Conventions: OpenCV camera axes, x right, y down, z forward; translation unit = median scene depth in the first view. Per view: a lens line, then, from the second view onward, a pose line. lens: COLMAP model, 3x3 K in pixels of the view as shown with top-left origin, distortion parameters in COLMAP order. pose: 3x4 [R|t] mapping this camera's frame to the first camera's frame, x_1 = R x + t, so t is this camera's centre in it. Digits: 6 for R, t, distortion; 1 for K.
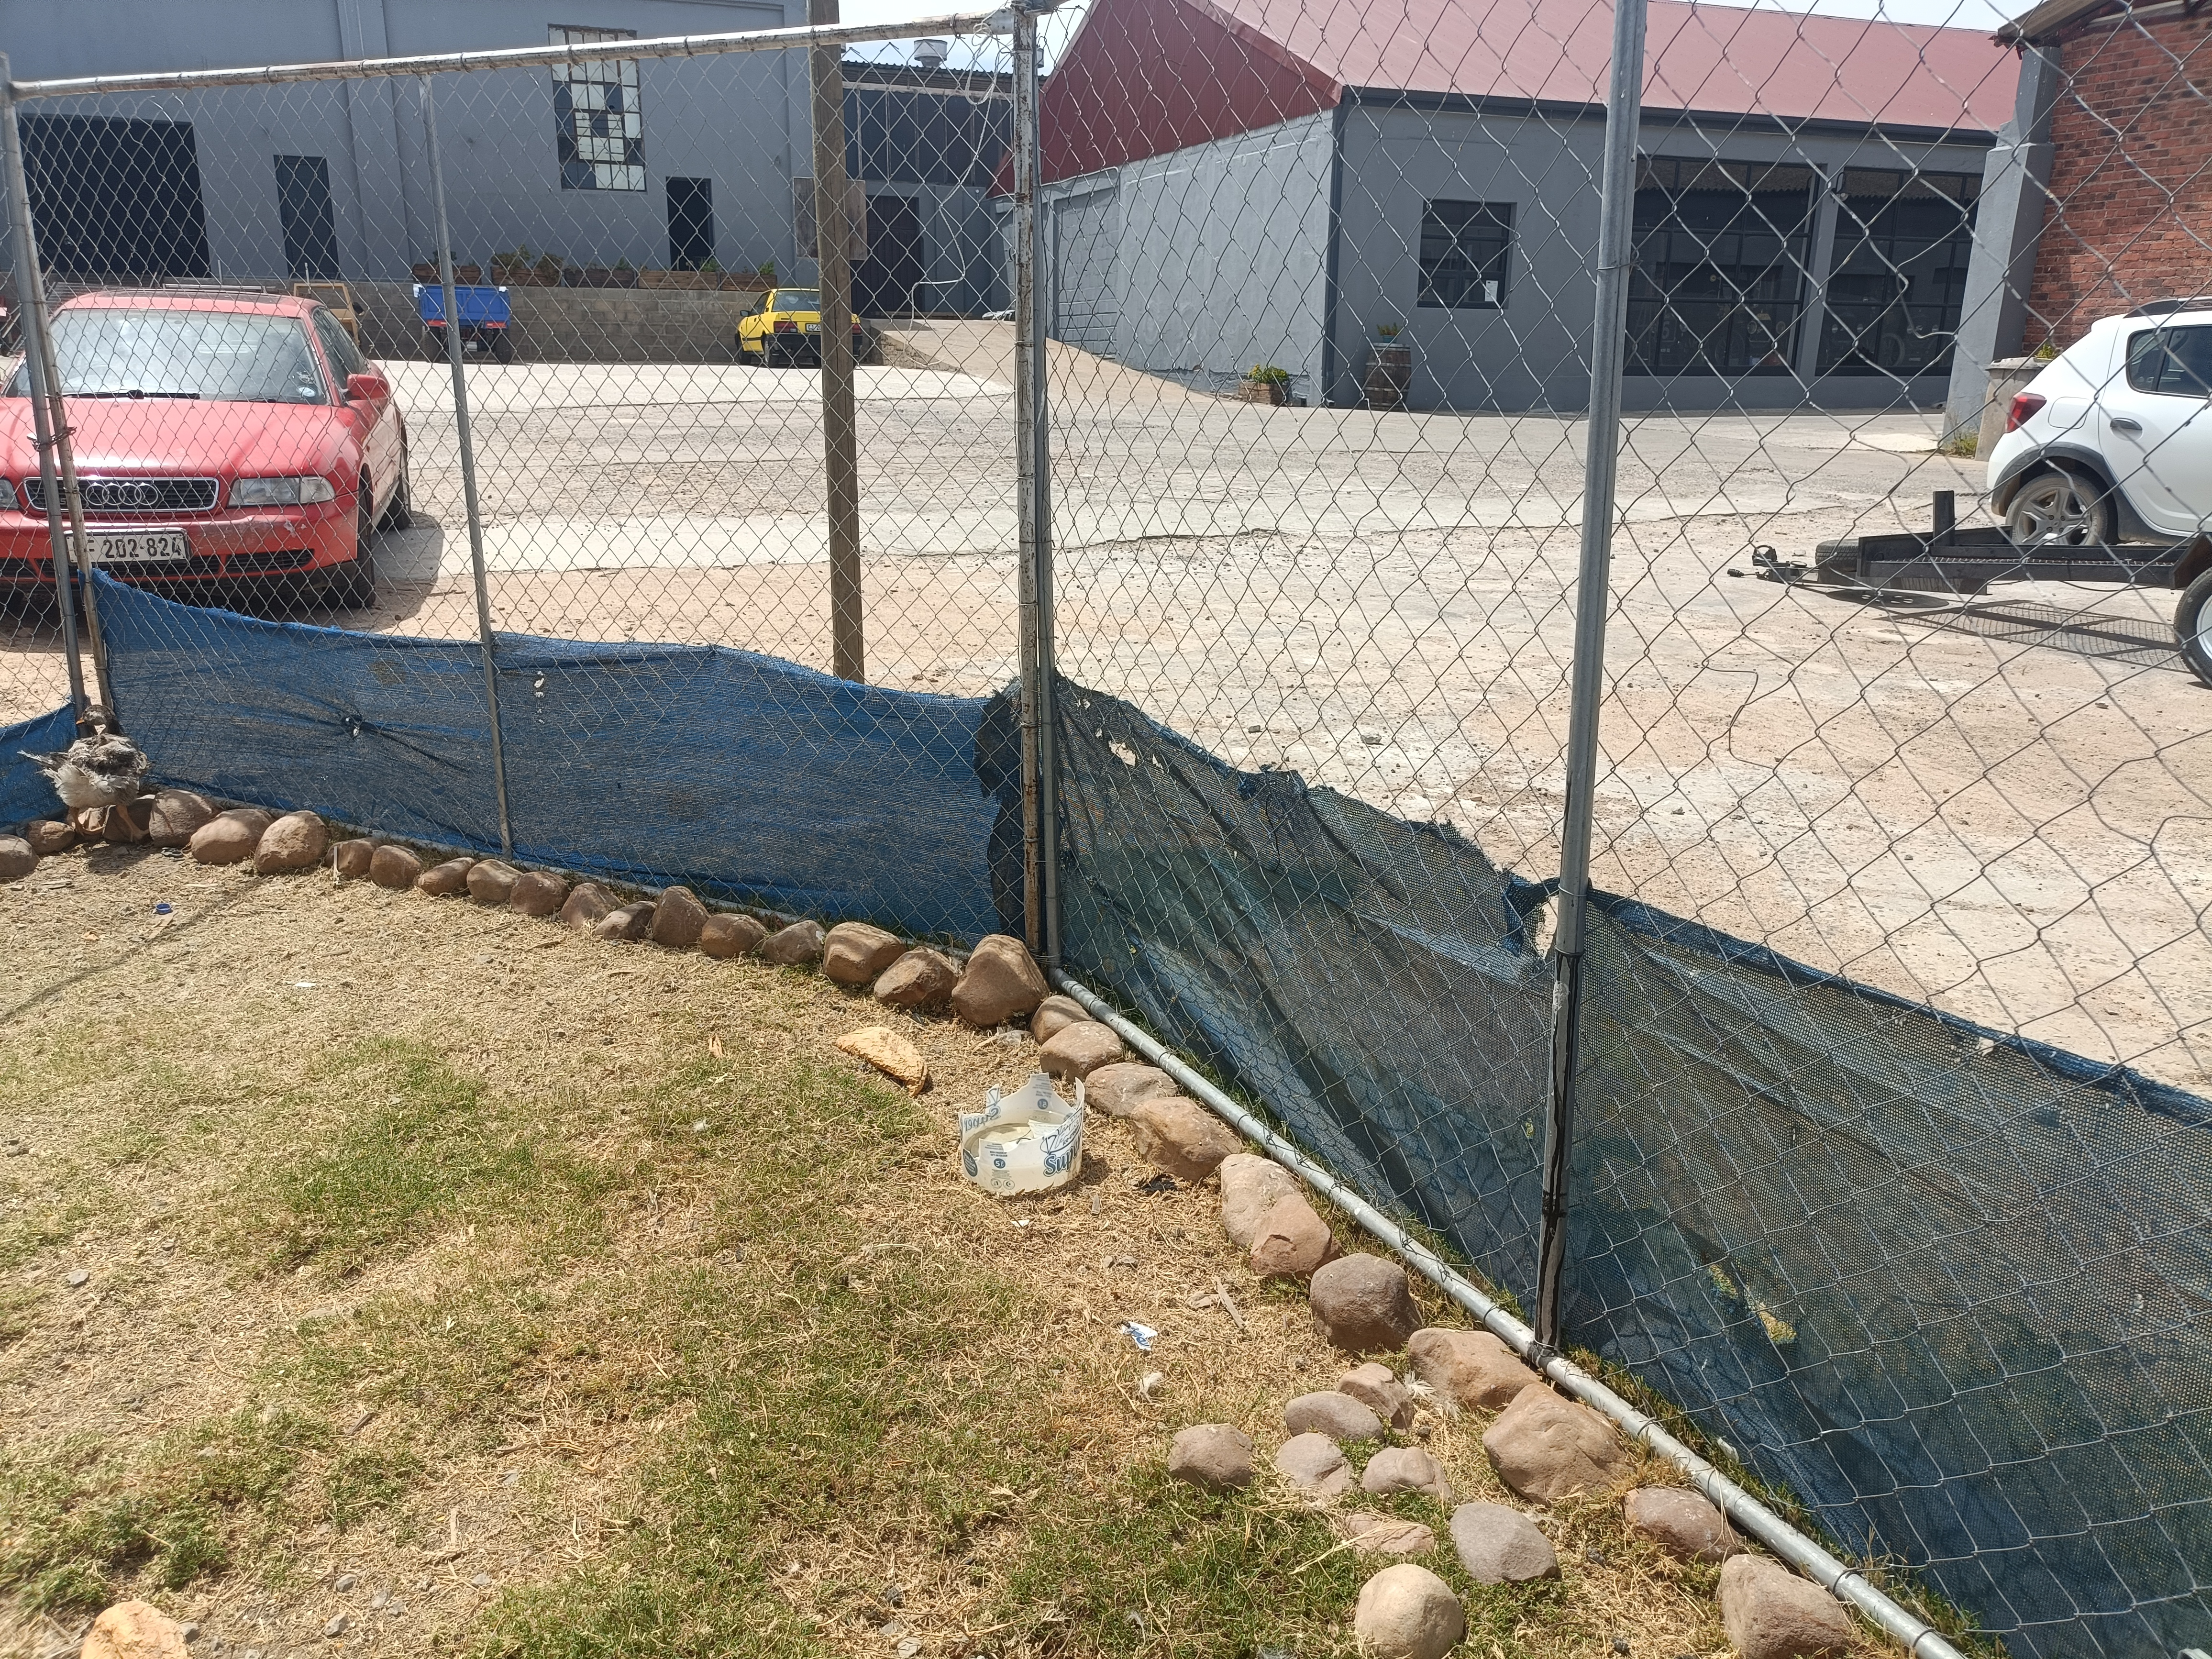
lens RADIAL K [[1625.0, 0, 1106.5], [0, 1625.0, 826.4], [0, 0, 1]] dist [0.021352, -0.014285]
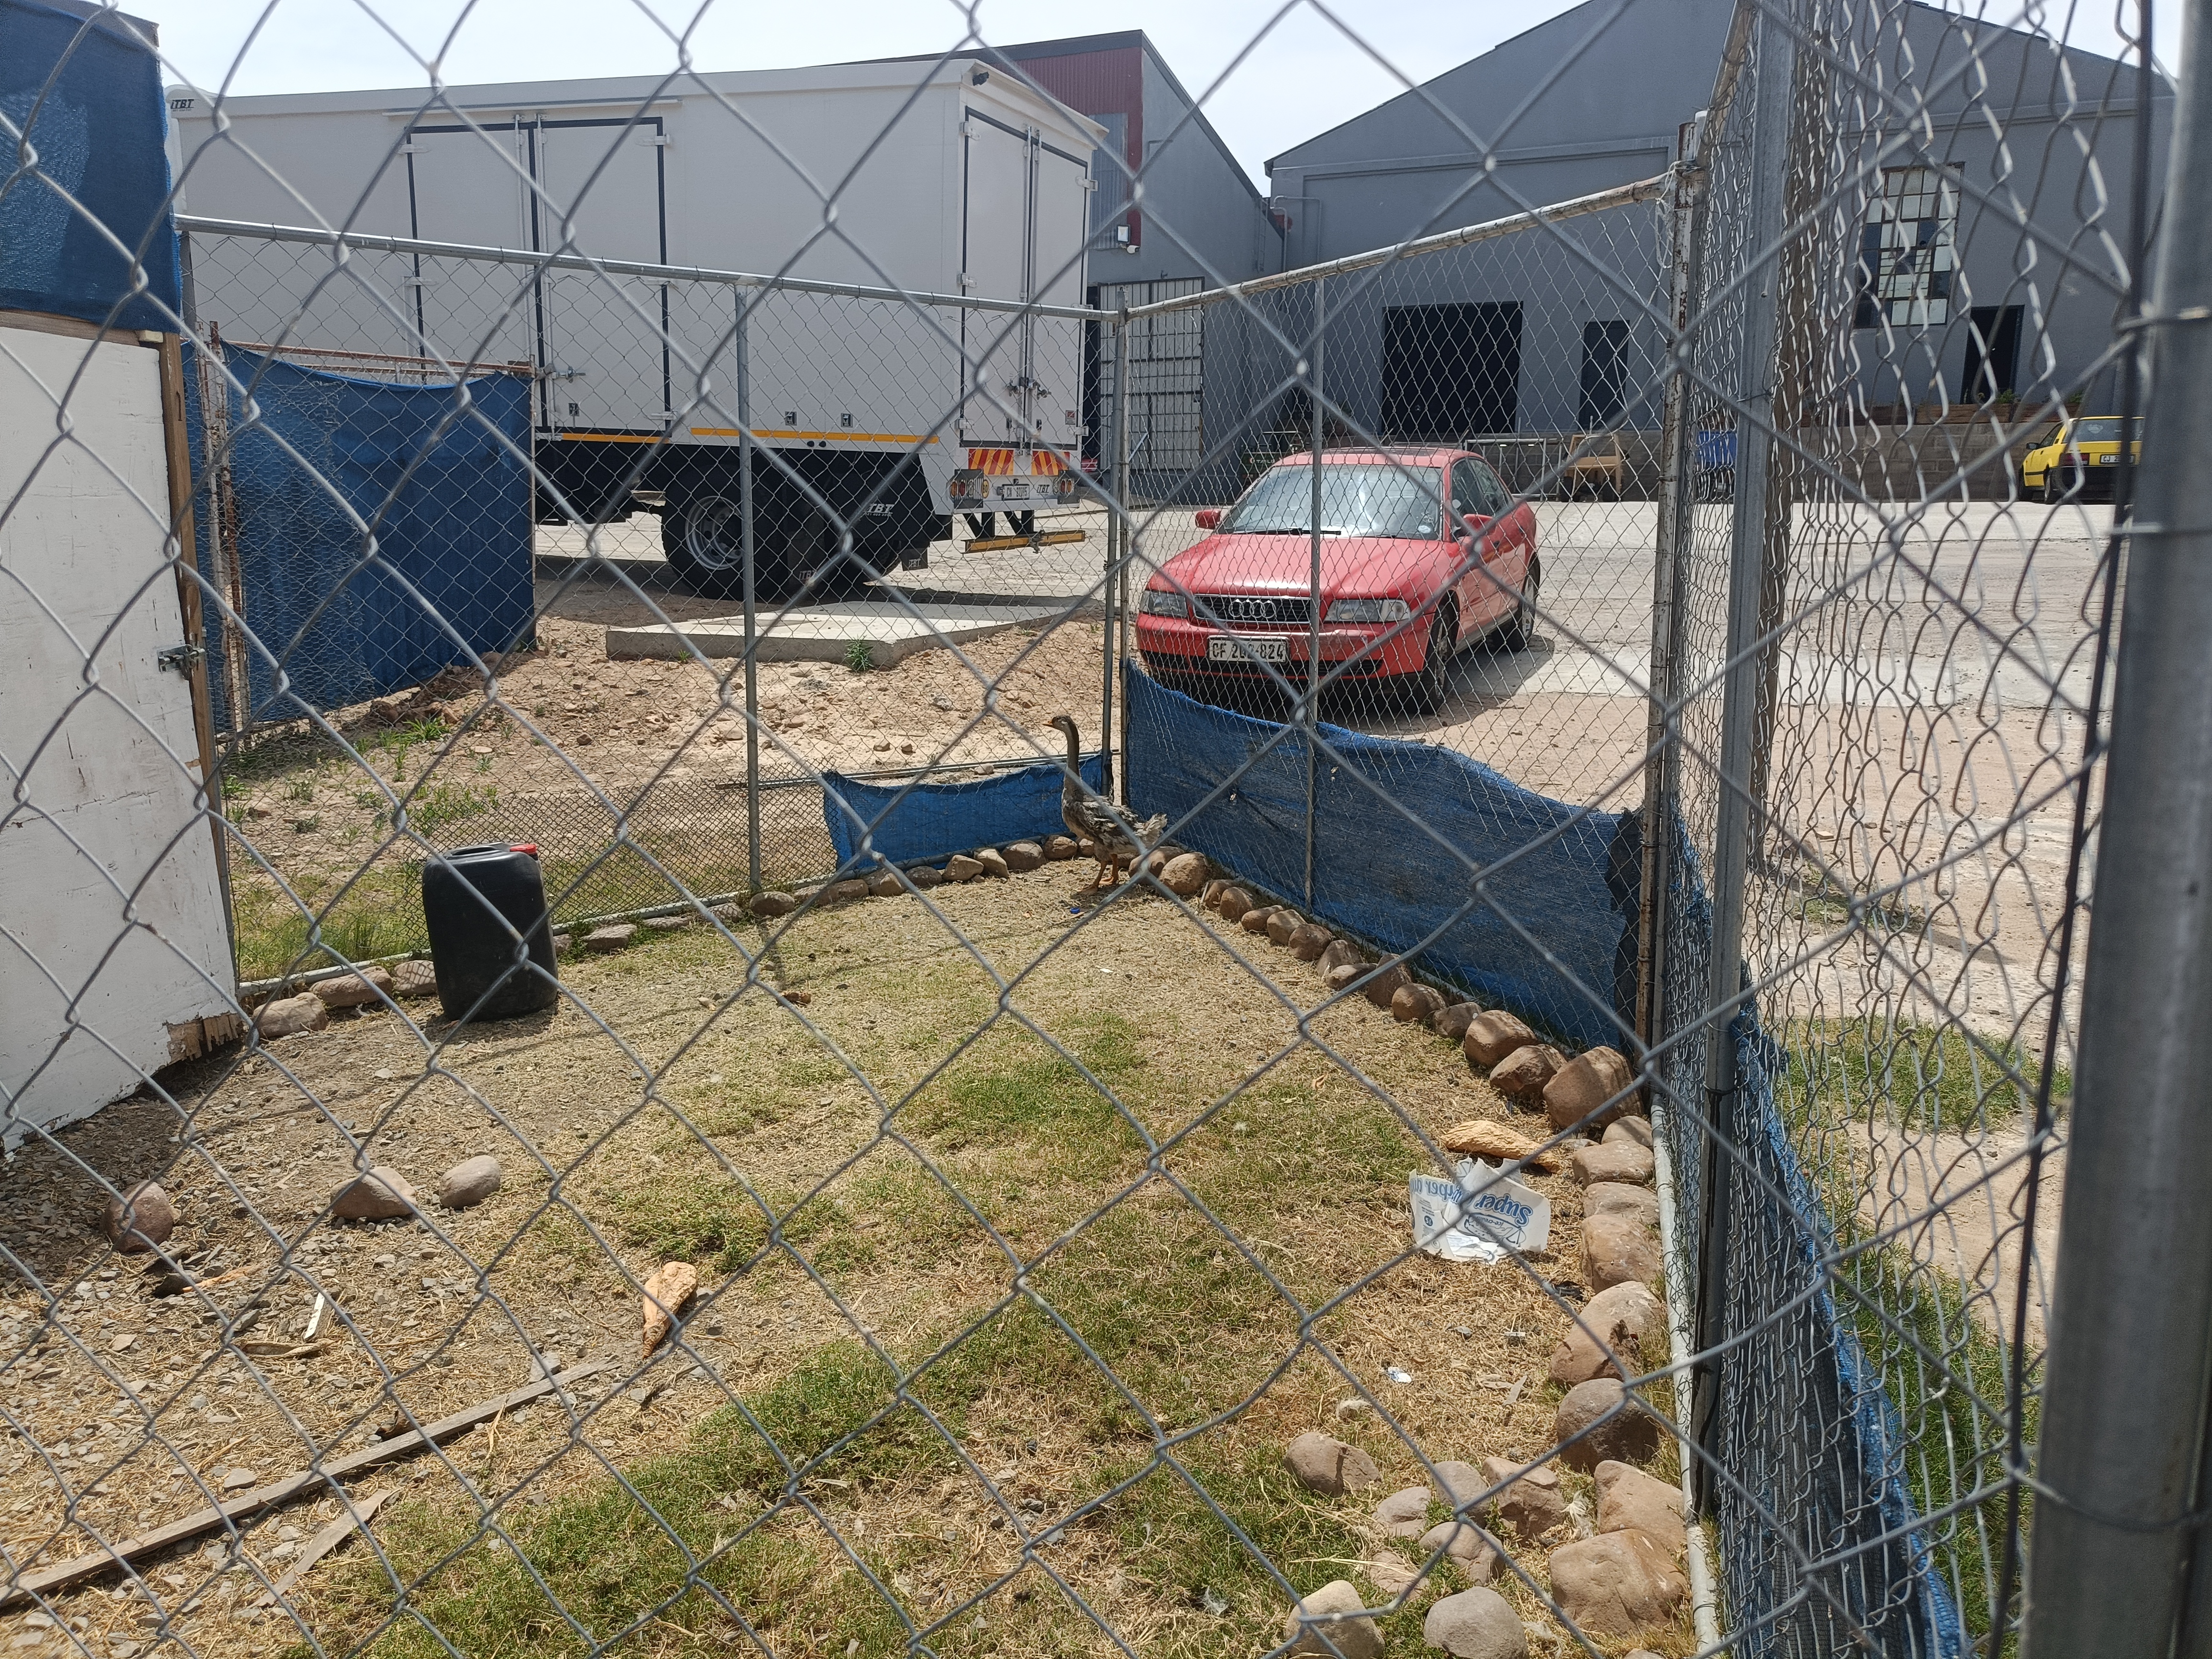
lens RADIAL K [[1625.0, 0, 1106.8], [0, 1625.0, 828.7], [0, 0, 1]] dist [0.021352, -0.014285]
pose [[0.736841, 0.123674, -0.664658, 0.305299], [-0.176257, 0.984268, -0.012255, 0.000503], [0.652686, 0.126180, 0.747047, 0.009881]]
